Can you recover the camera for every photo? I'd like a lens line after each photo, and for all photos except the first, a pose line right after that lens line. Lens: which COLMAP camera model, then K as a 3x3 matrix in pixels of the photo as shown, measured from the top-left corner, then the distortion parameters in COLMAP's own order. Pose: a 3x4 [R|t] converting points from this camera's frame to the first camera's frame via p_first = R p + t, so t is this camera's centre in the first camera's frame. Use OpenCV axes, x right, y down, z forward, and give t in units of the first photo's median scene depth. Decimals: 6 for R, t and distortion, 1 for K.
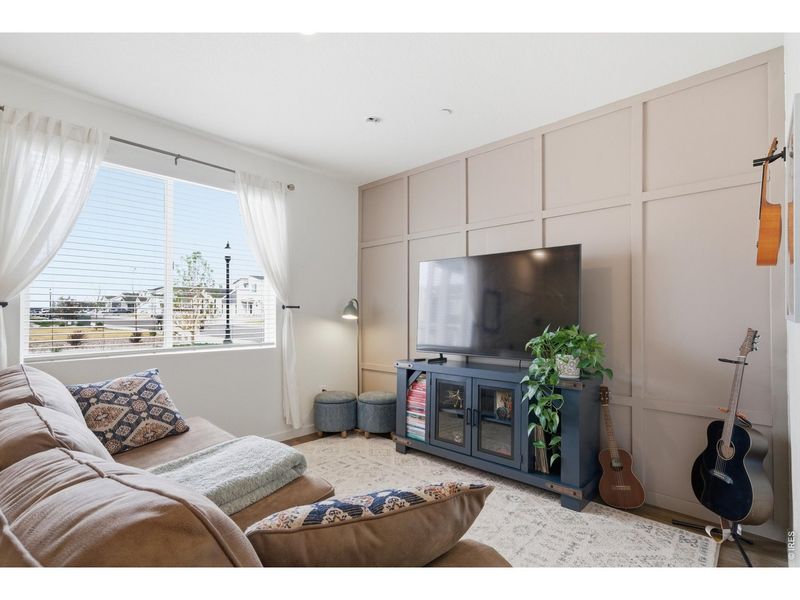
lens RADIAL K [[387.5, 0, 402.3], [0, 387.5, 303.8], [0, 0, 1]] dist [-0.004376, 0.005572]
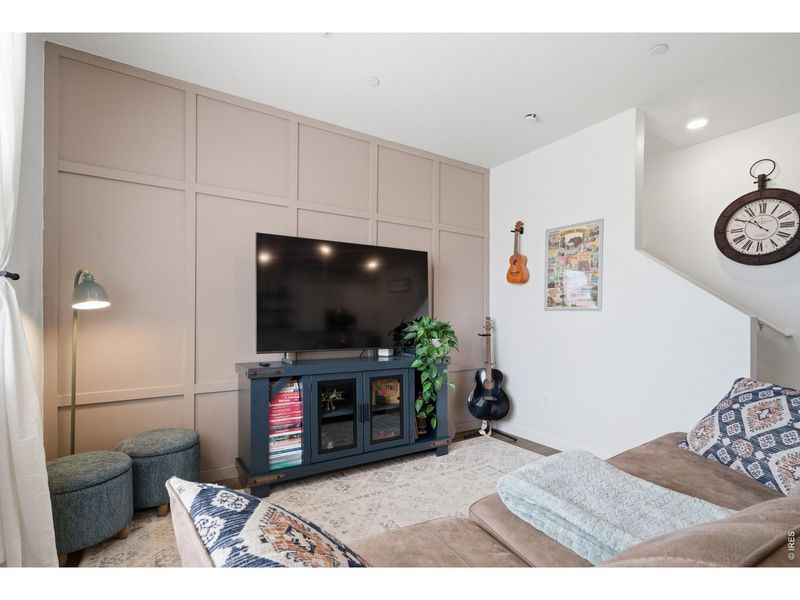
lens RADIAL K [[387.5, 0, 395.8], [0, 387.5, 308.0], [0, 0, 1]] dist [-0.004376, 0.005572]
pose [[0.269335, 0.018343, 0.962872, -0.643432], [-0.034020, 0.999376, -0.009522, 0.036985], [-0.962445, -0.030193, 0.269791, 0.598519]]
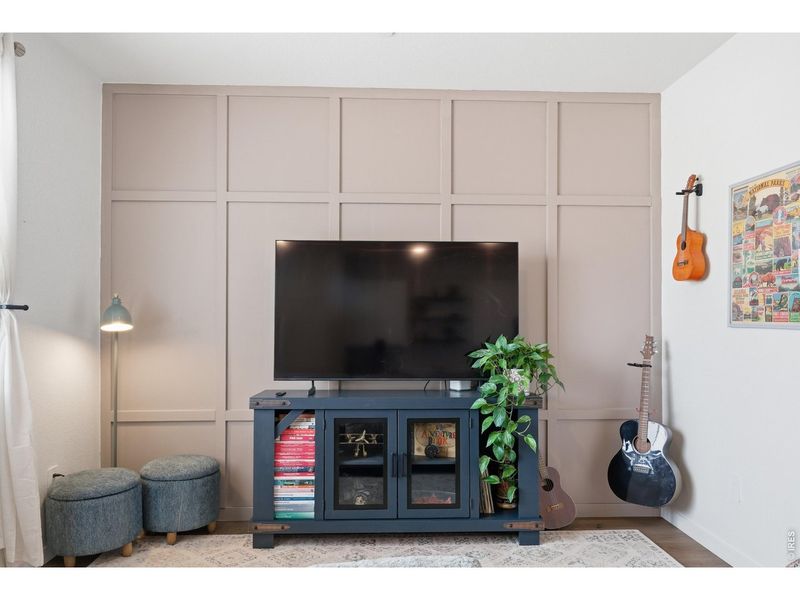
lens RADIAL K [[540.6, 0, 395.3], [0, 540.6, 301.9], [0, 0, 1]] dist [0.004673, -0.007527]
pose [[0.713876, 0.021073, 0.699955, -0.476608], [-0.020244, 0.999750, -0.009452, -0.001265], [-0.699979, -0.007422, 0.714125, 0.252629]]
